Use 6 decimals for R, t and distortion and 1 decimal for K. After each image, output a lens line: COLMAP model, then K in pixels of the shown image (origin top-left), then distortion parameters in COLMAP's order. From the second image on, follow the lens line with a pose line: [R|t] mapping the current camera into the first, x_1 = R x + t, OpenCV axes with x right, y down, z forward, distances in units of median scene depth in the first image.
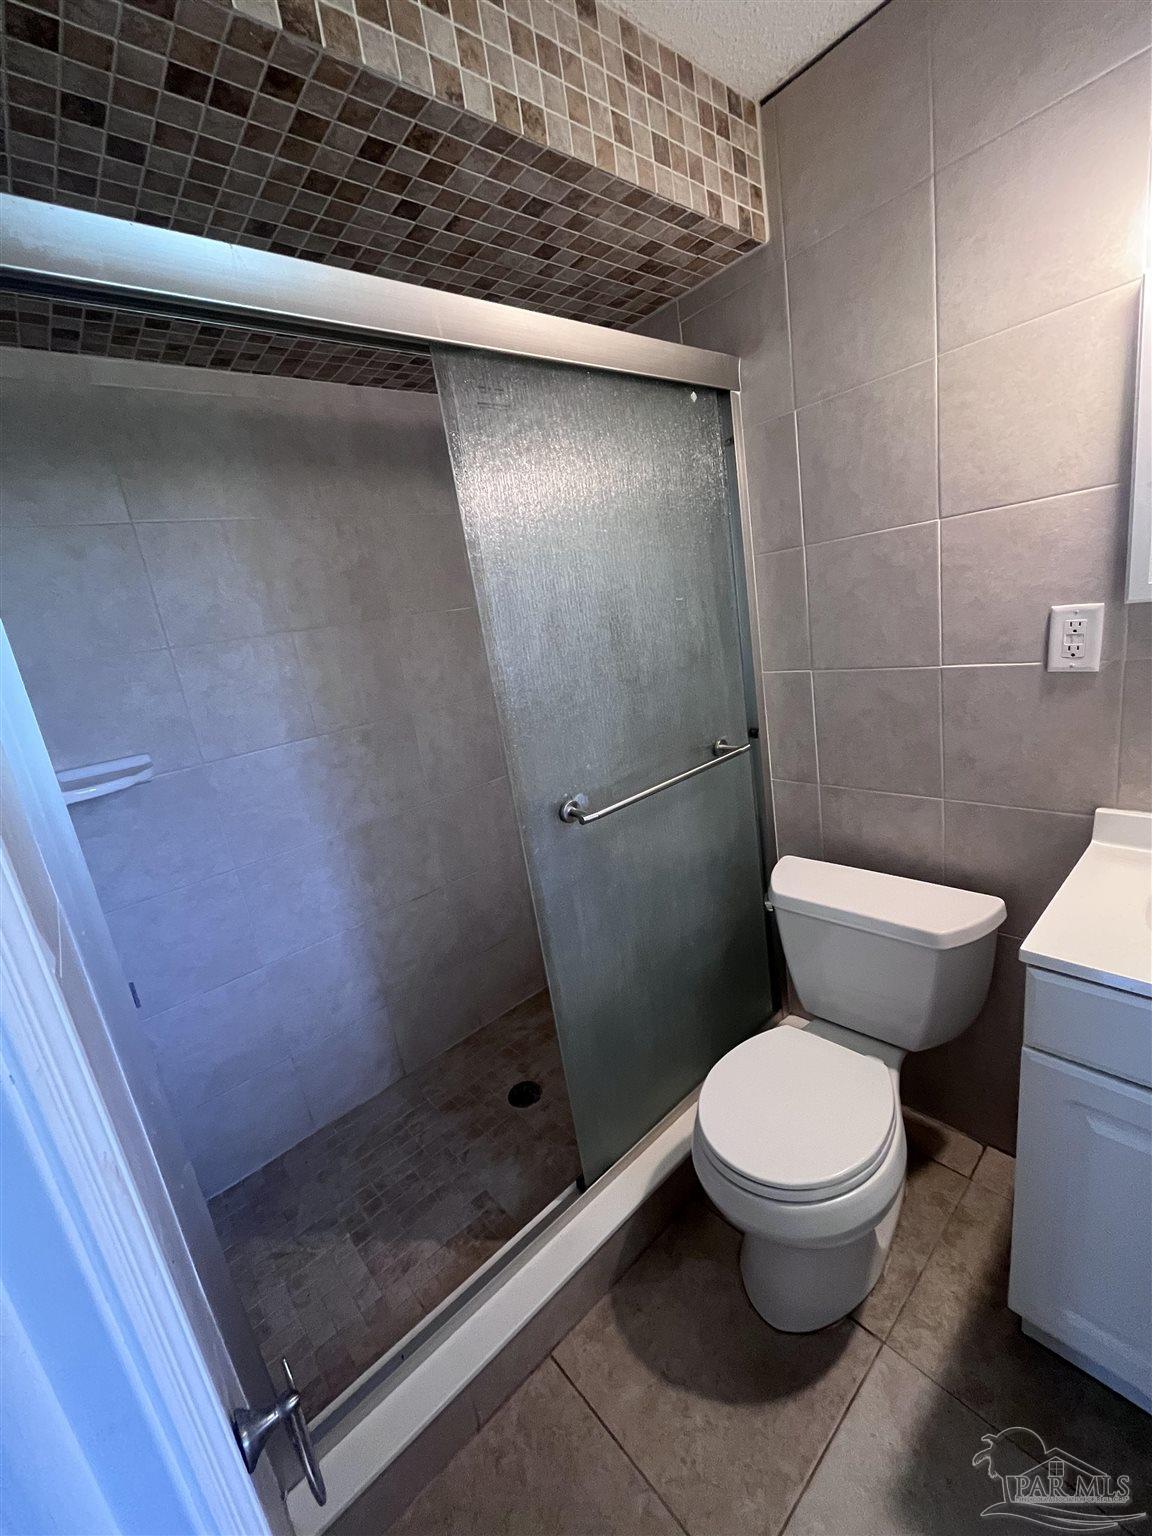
lens RADIAL K [[622.8, 0, 581.2], [0, 622.8, 764.3], [0, 0, 1]] dist [-0.002134, -0.000306]
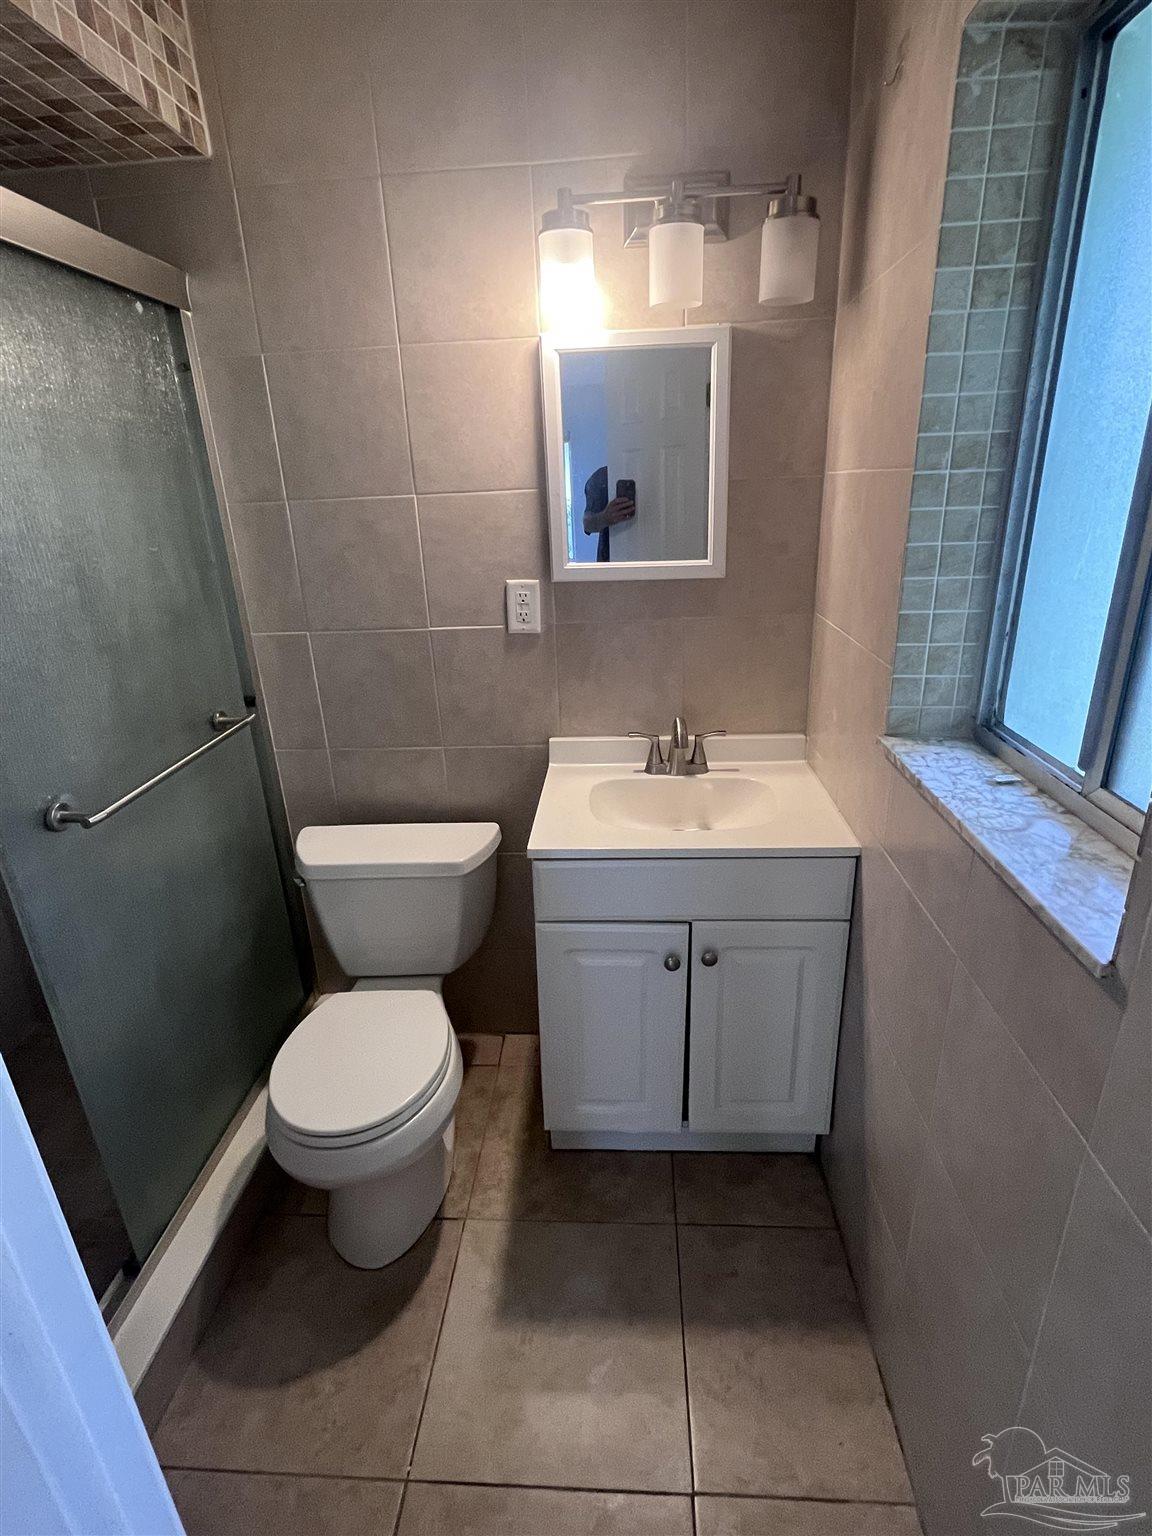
lens RADIAL K [[736.8, 0, 578.8], [0, 736.8, 767.2], [0, 0, 1]] dist [0.000996, -0.001345]
pose [[0.703101, -0.137496, 0.697670, -0.191156], [0.106644, 0.990421, 0.087716, 0.001675], [-0.703048, 0.012729, 0.711029, -0.124731]]
